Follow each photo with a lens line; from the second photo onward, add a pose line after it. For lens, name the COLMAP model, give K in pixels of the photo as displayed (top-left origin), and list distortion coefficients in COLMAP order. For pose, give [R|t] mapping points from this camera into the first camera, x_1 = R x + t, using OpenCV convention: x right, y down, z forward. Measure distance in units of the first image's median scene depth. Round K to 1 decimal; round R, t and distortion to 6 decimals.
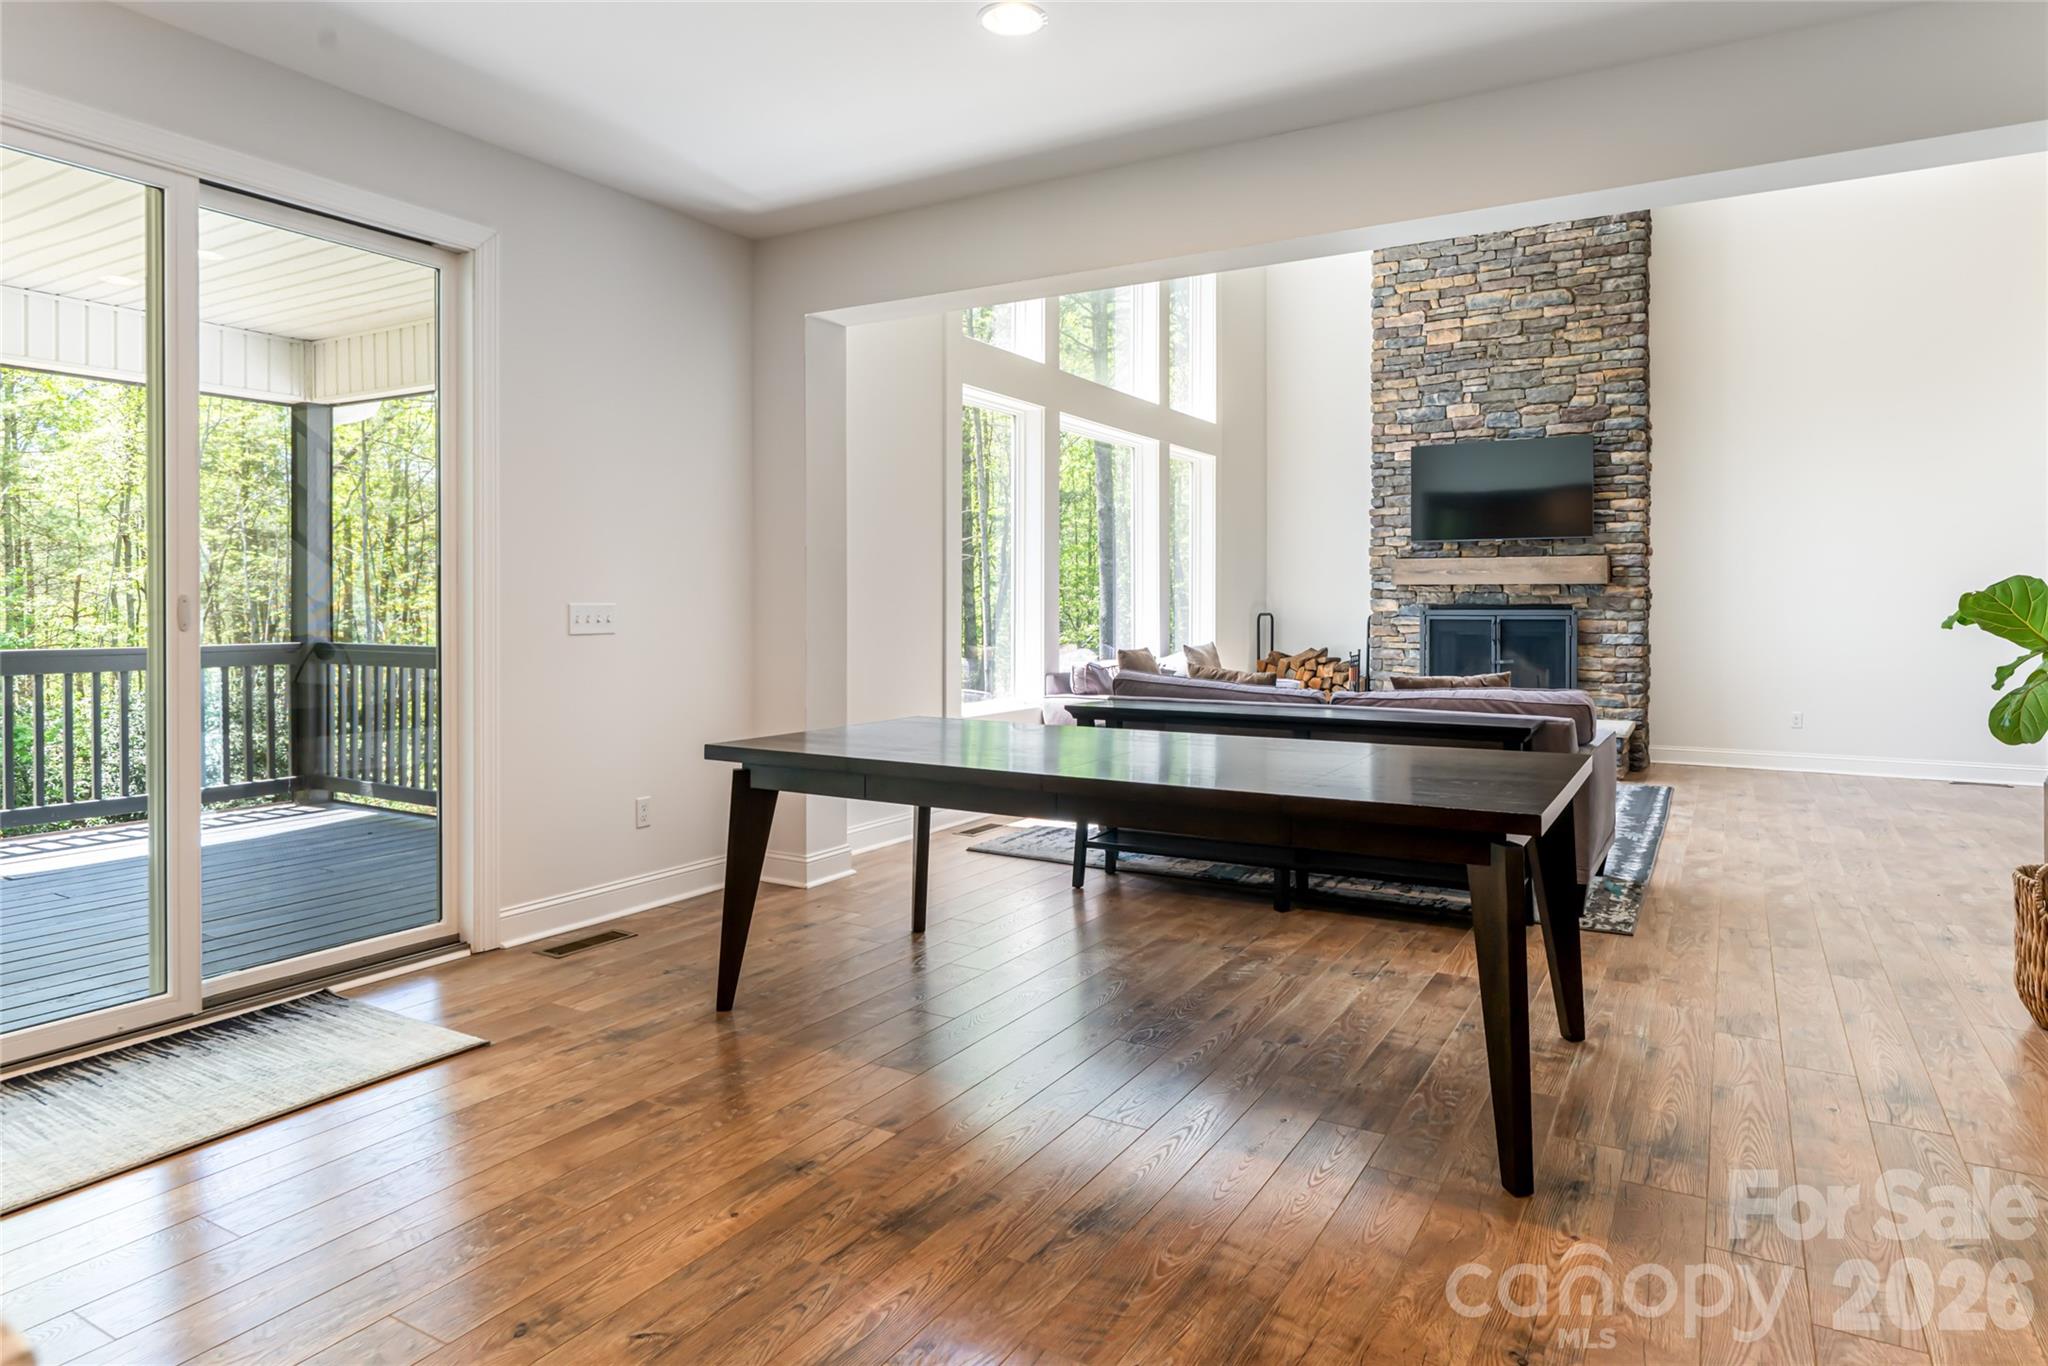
lens RADIAL K [[1192.3, 0, 1037.0], [0, 1192.3, 626.9], [0, 0, 1]] dist [-0.000160, -0.000843]
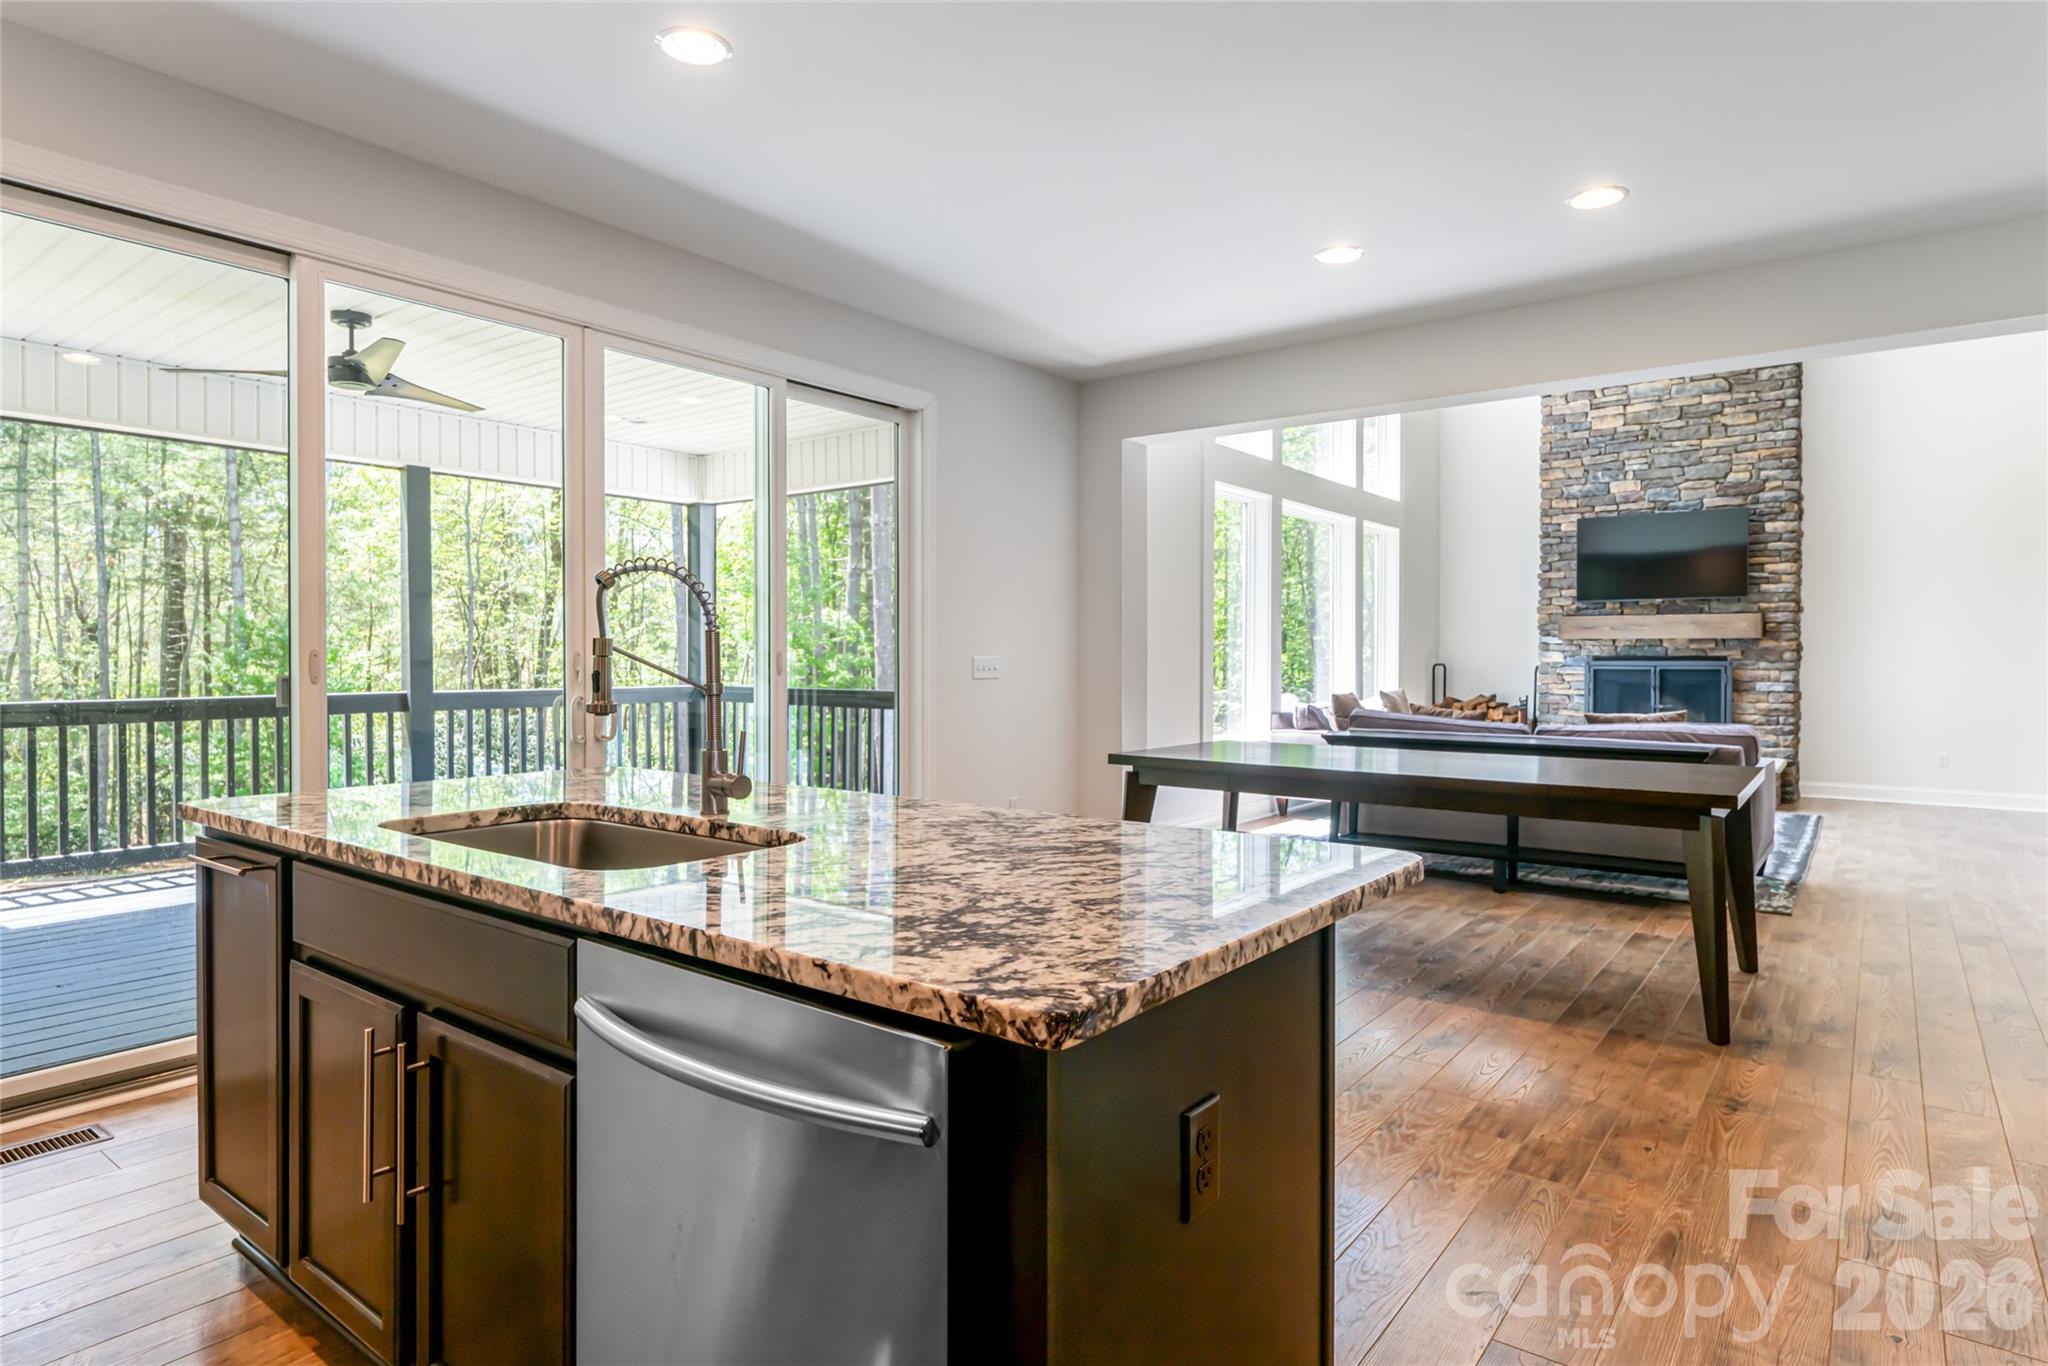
lens RADIAL K [[1123.8, 0, 1024.0], [0, 1123.8, 683.0], [0, 0, 1]] dist [0.000102, 0.000078]
pose [[0.992175, 0.002613, -0.124826, -0.084349], [-0.001888, 0.999981, 0.005929, 0.001682], [0.124839, -0.005647, 0.992161, -0.150261]]
